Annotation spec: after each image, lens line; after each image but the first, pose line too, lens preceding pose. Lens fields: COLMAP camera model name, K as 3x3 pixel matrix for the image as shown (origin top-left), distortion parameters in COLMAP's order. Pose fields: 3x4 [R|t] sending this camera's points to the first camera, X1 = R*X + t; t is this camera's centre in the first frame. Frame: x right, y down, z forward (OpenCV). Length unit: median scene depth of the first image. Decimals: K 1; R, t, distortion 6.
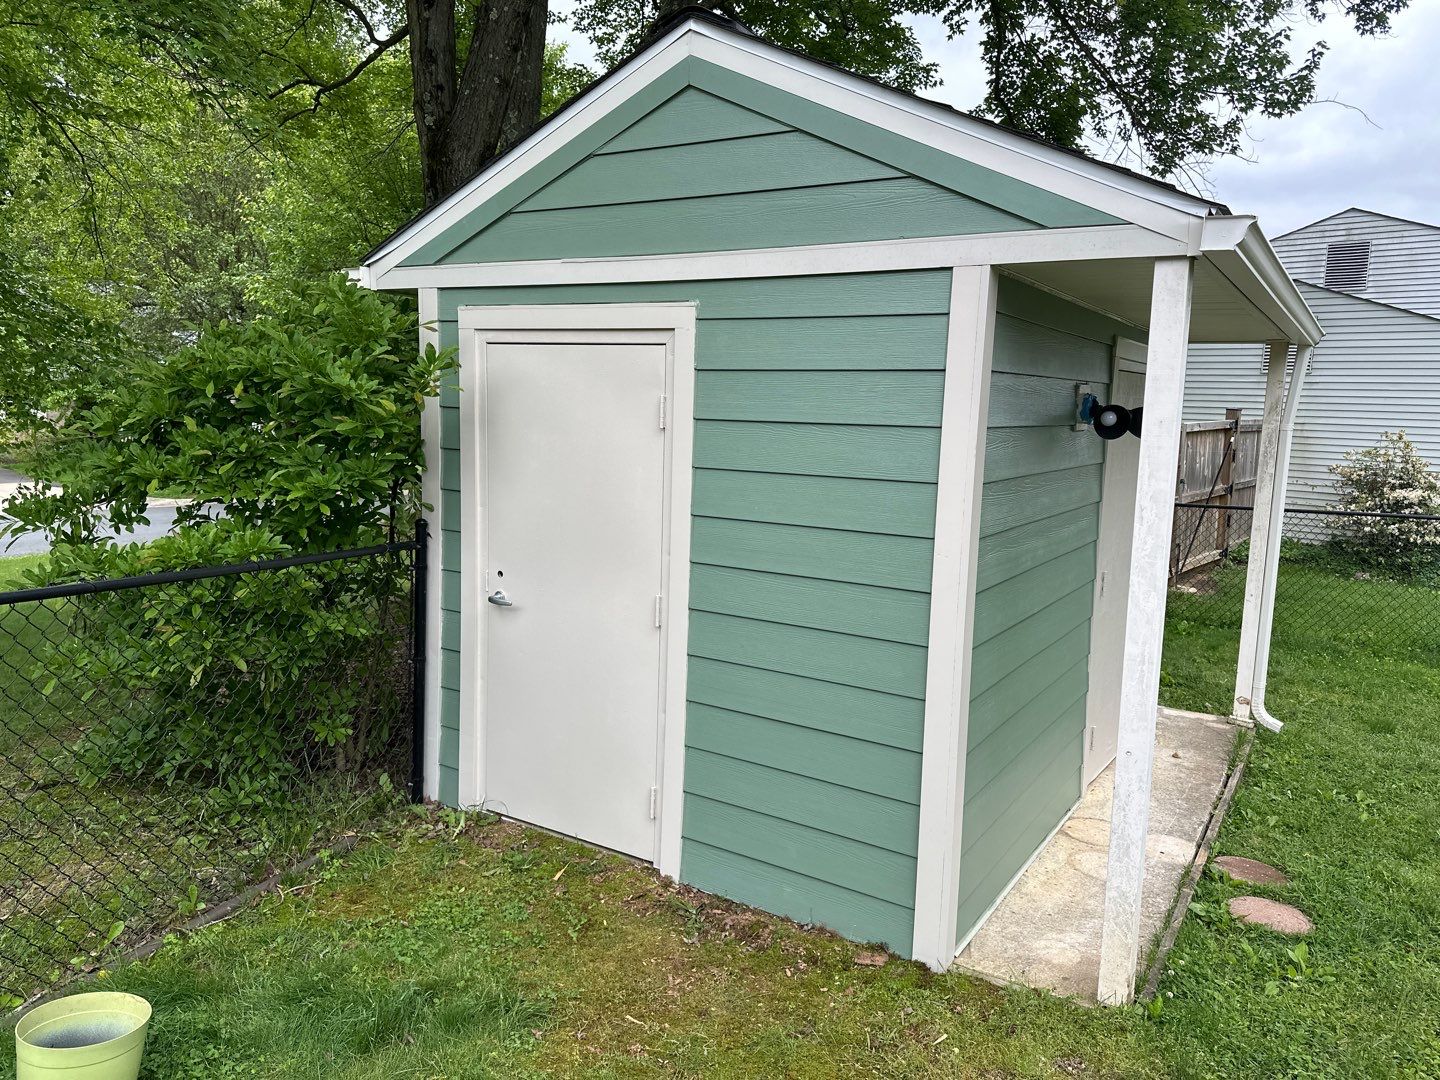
lens RADIAL K [[1012.7, 0, 713.5], [0, 1012.7, 534.1], [0, 0, 1]] dist [0.057033, -0.077934]
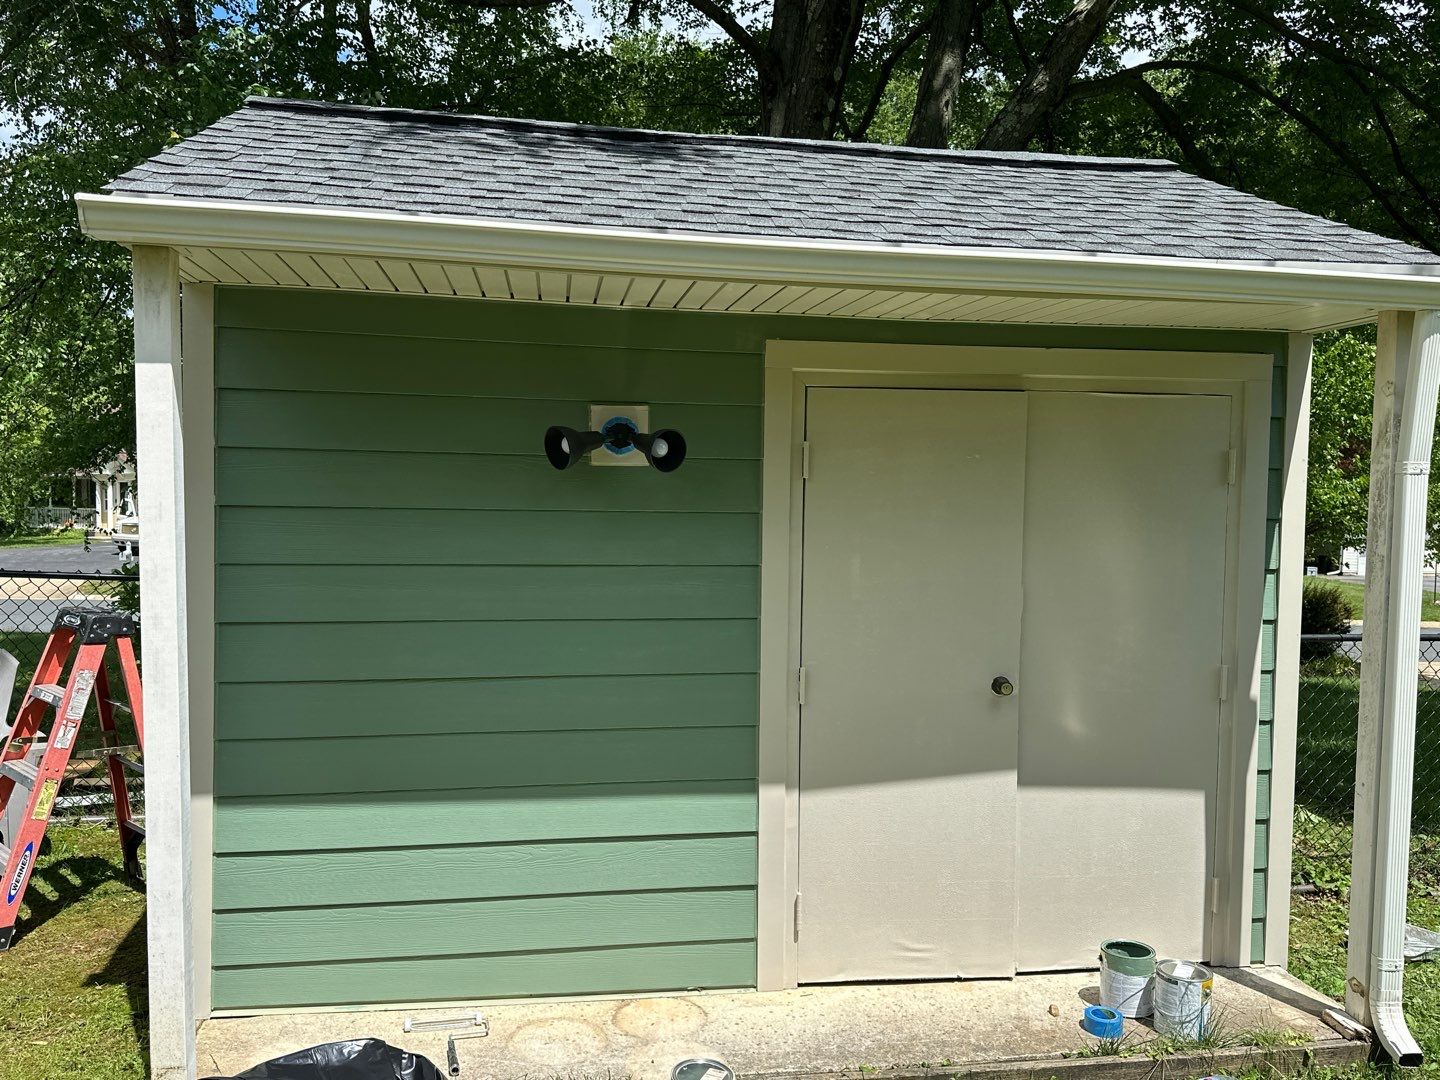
lens RADIAL K [[1183.1, 0, 716.9], [0, 1183.1, 533.5], [0, 0, 1]] dist [0.012509, -0.007390]
pose [[0.672030, 0.004808, -0.740508, 1.121071], [-0.093525, 0.992523, -0.078432, 0.015939], [0.734594, 0.121965, 0.667455, 0.475281]]
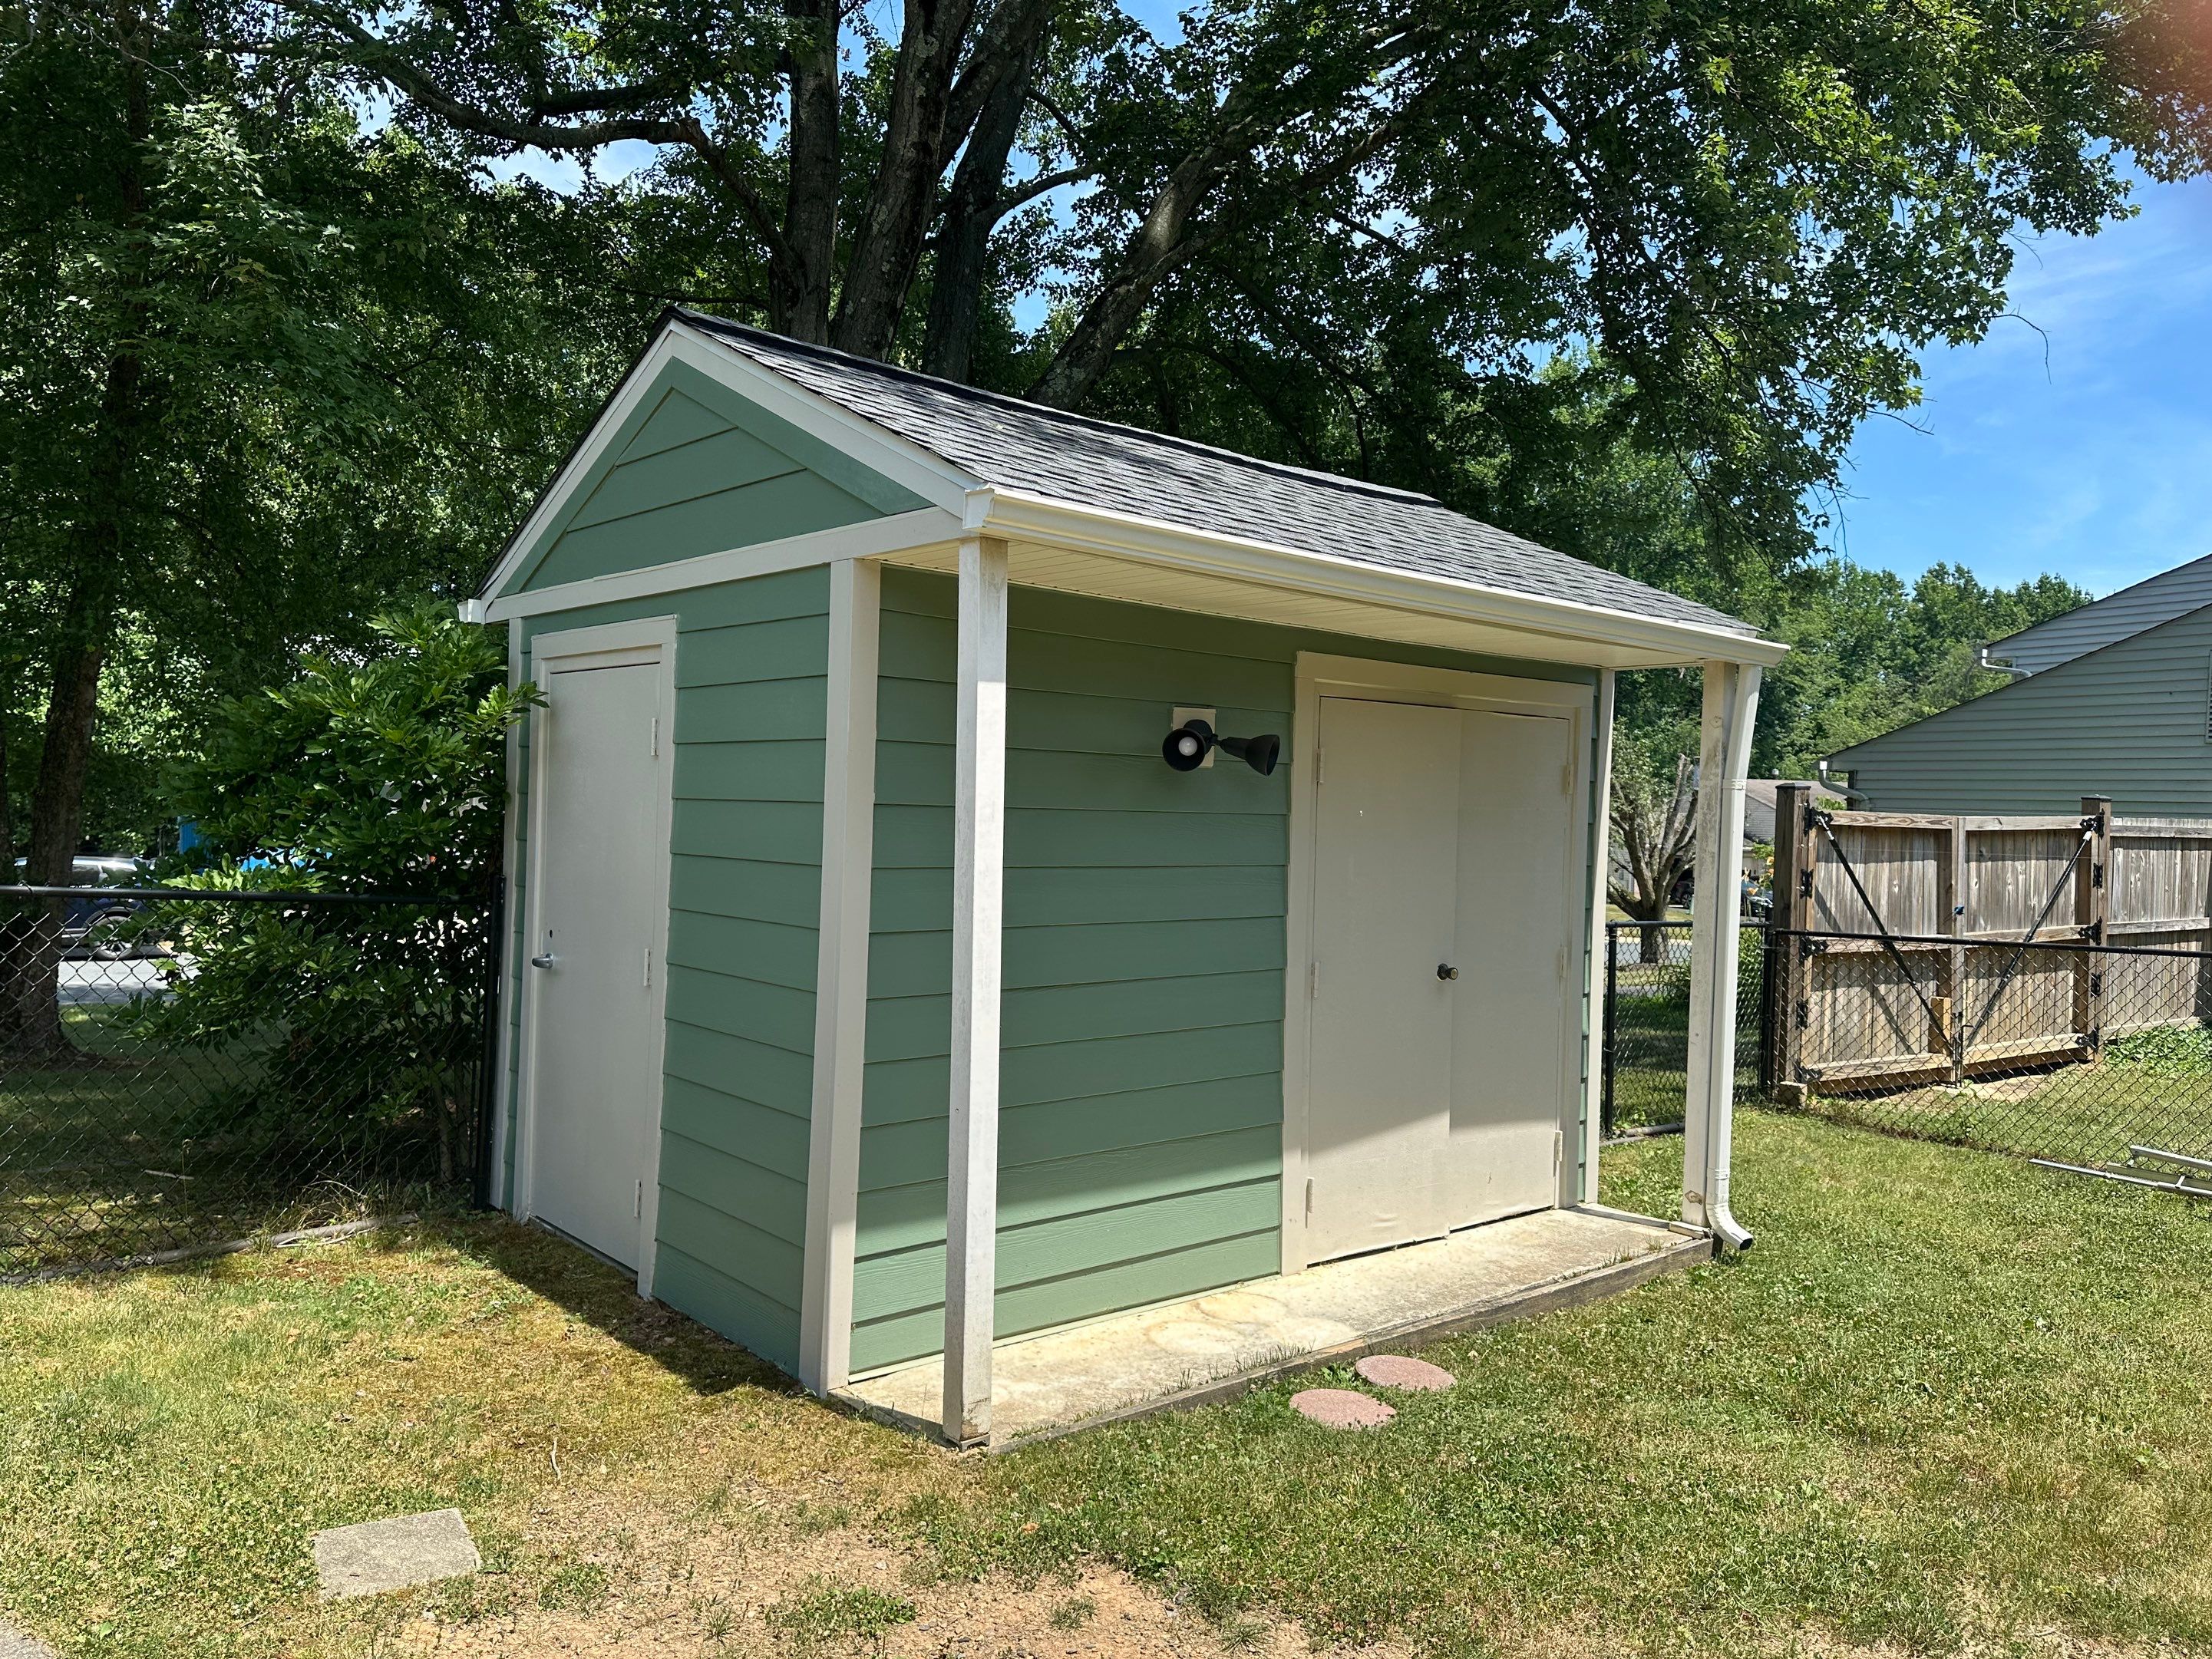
lens RADIAL K [[1555.5, 0, 1085.4], [0, 1555.5, 821.0], [0, 0, 1]] dist [0.057033, -0.077934]
pose [[0.956729, 0.002947, -0.290965, 0.652777], [-0.041391, 0.991158, -0.126062, 0.099484], [0.288021, 0.132650, 0.948392, -0.162917]]
